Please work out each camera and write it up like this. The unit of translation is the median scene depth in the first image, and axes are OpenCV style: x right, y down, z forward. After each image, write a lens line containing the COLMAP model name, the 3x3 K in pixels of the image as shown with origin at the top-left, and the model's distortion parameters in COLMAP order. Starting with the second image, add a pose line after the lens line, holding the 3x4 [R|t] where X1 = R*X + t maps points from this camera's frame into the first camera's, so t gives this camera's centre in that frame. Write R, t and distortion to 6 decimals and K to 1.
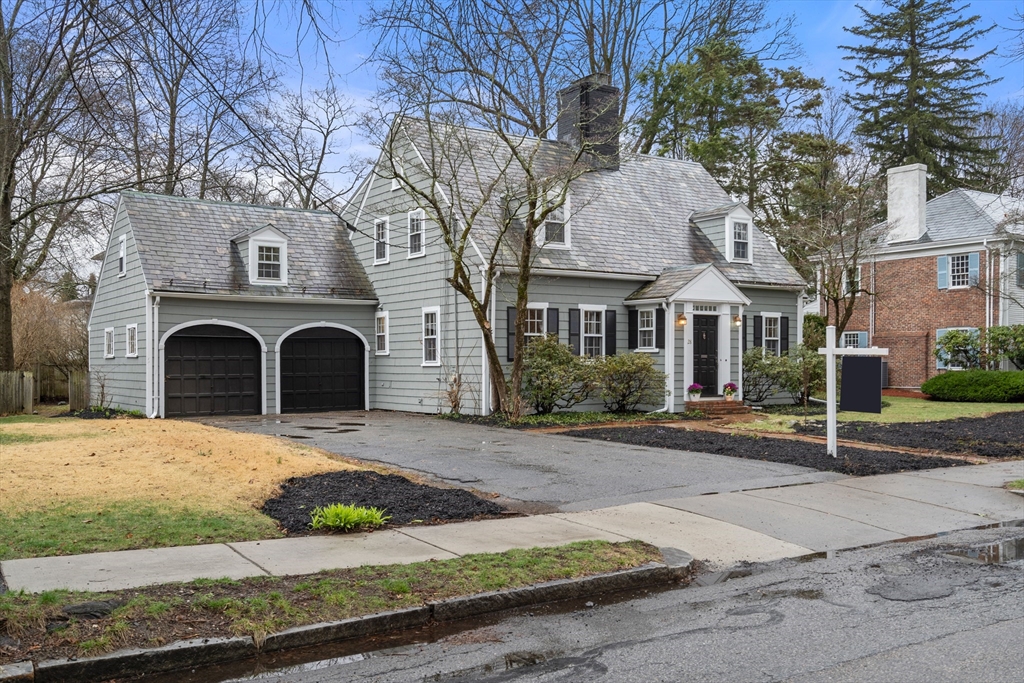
lens RADIAL K [[939.8, 0, 512.0], [0, 939.8, 341.5], [0, 0, 1]] dist [0.010506, 0.000667]
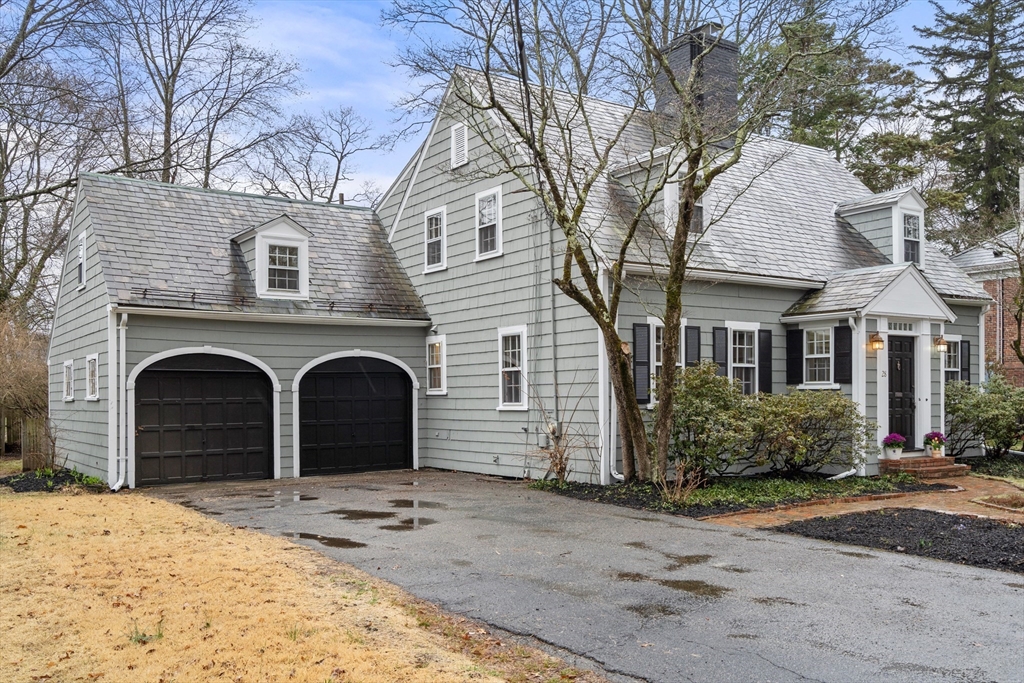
lens RADIAL K [[891.0, 0, 508.4], [0, 891.0, 362.5], [0, 0, 1]] dist [0.010742, 0.003378]
pose [[0.999980, -0.006344, -0.000610, -0.086128], [0.006333, 0.999844, -0.016512, 0.001107], [0.000715, 0.016508, 0.999863, 0.318337]]
